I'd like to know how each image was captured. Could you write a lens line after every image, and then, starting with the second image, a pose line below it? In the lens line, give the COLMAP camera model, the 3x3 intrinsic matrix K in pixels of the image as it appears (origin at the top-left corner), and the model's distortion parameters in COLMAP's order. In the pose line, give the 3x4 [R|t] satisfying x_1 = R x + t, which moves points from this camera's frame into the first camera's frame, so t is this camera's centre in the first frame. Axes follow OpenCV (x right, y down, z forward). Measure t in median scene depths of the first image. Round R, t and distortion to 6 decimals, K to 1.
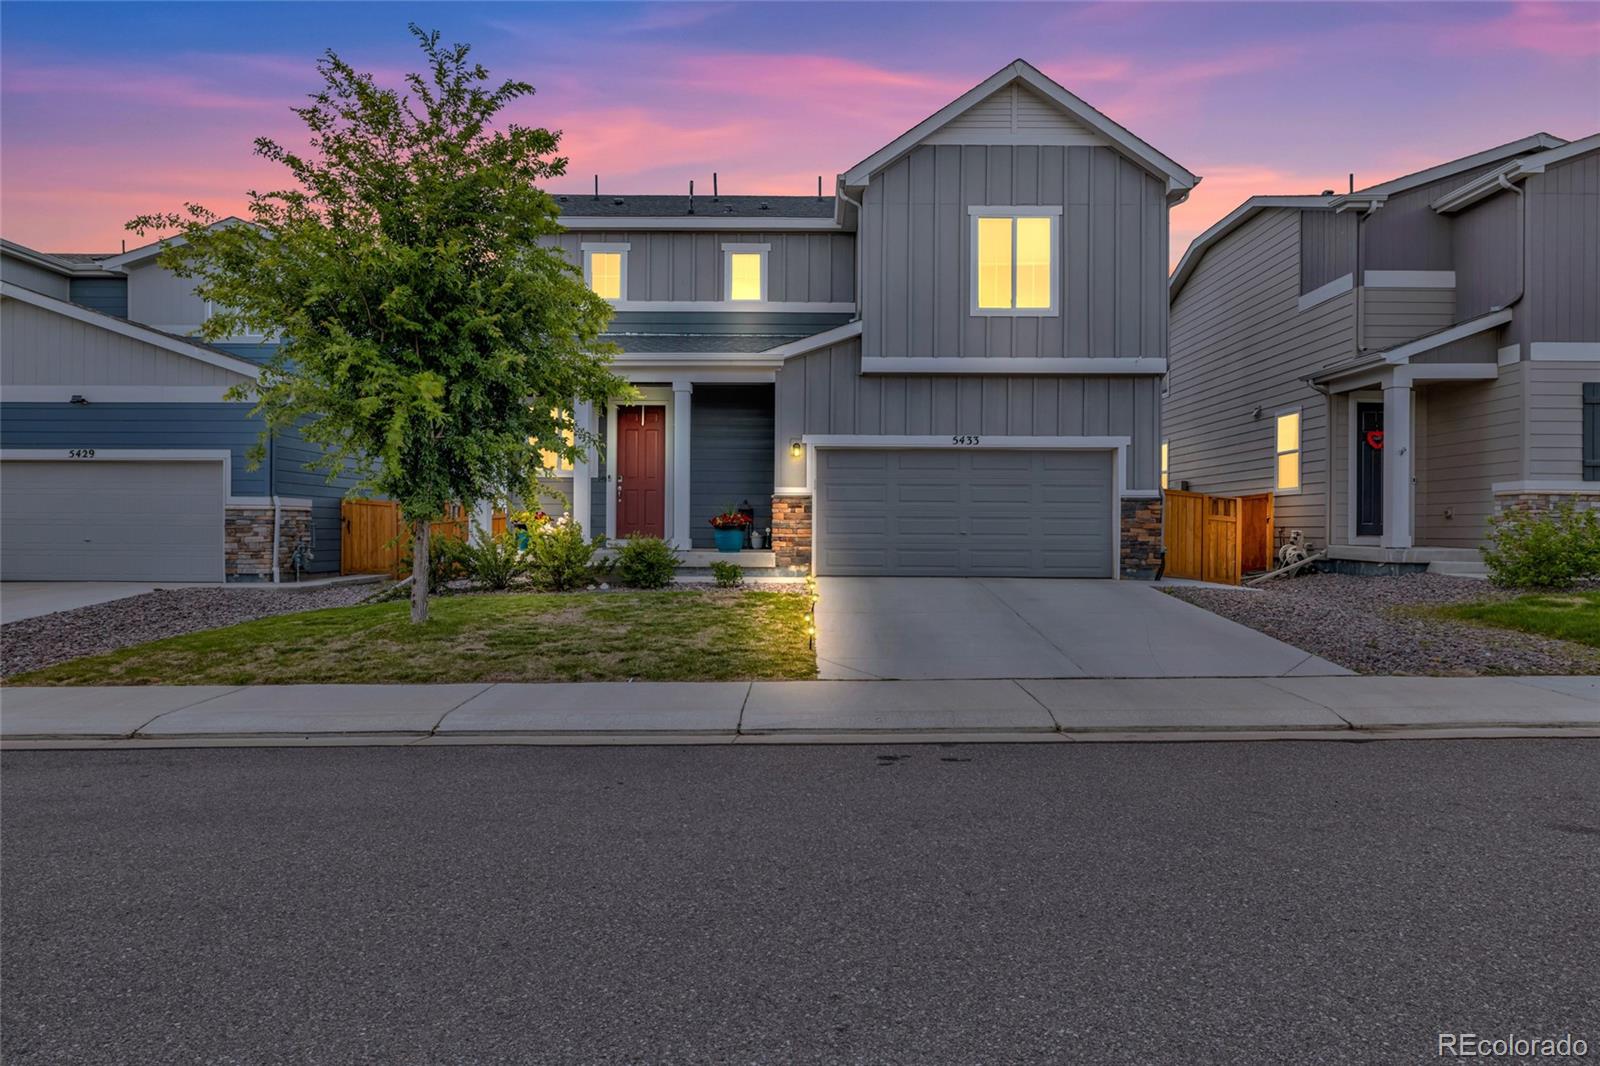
lens RADIAL K [[1029.0, 0, 798.9], [0, 1029.0, 532.2], [0, 0, 1]] dist [0.000143, -0.000128]
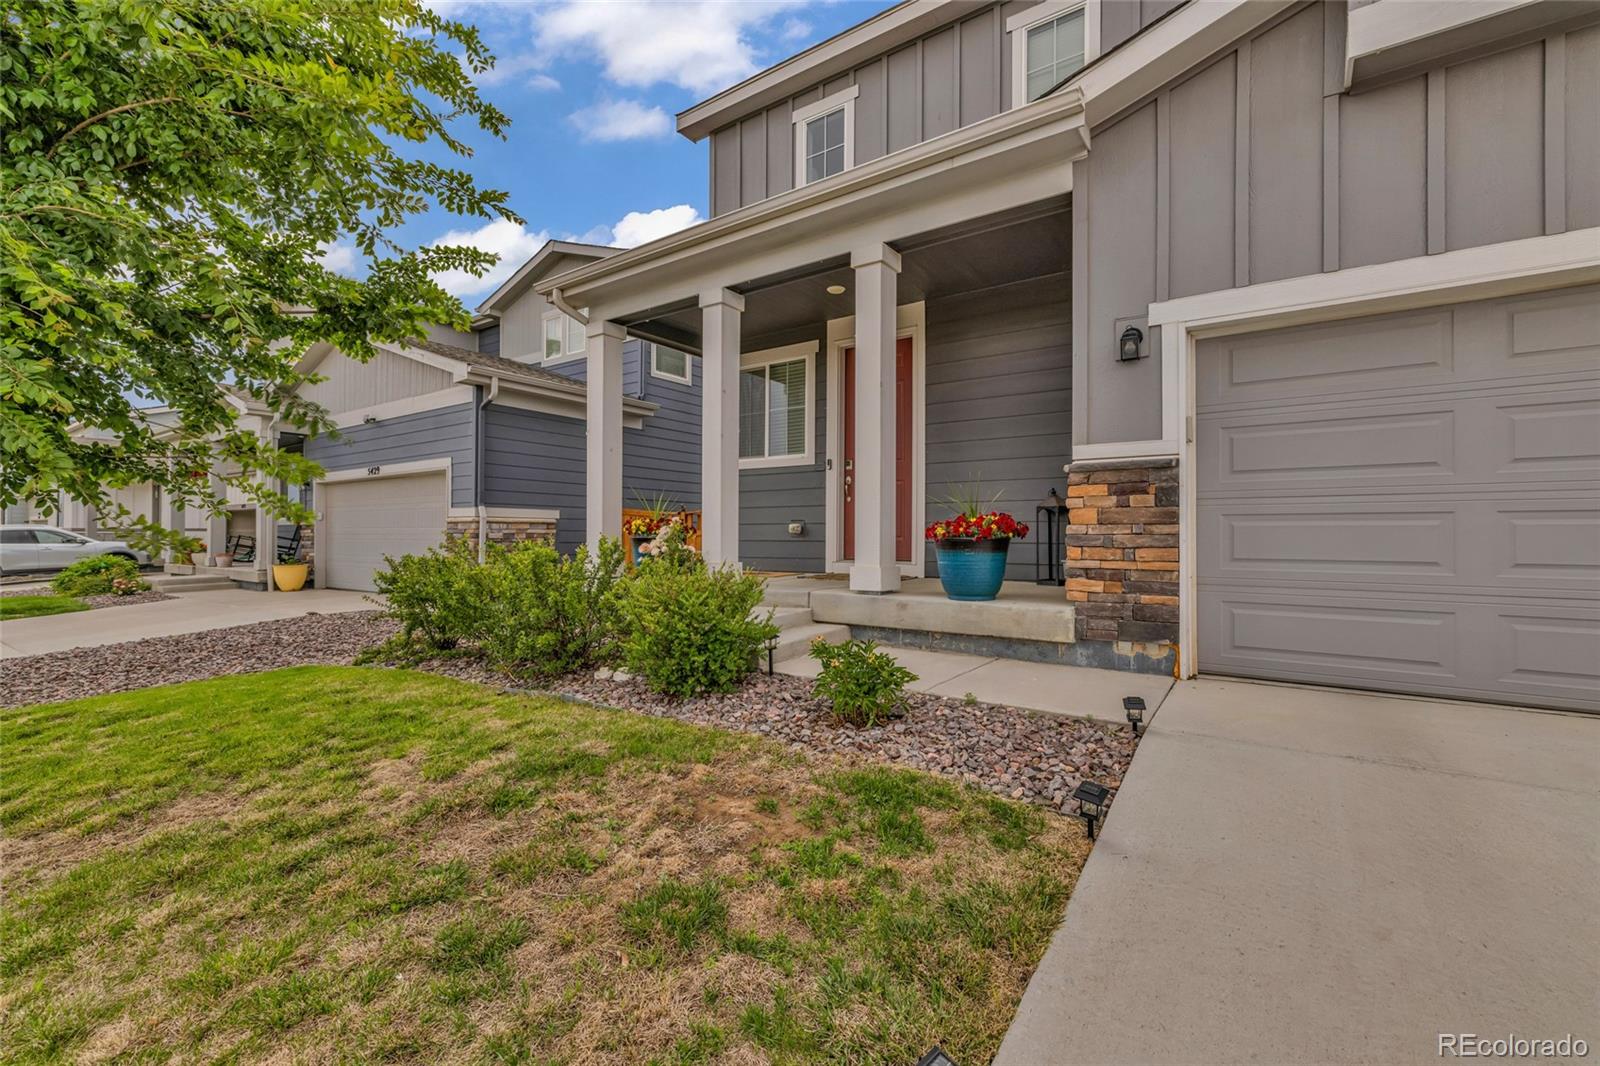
lens RADIAL K [[671.4, 0, 799.1], [0, 671.4, 530.3], [0, 0, 1]] dist [0.000069, -0.000002]
pose [[0.796973, -0.009463, -0.603941, 0.050231], [0.000493, 0.999887, -0.015017, -0.006275], [0.604015, 0.011670, 0.796887, 0.722229]]
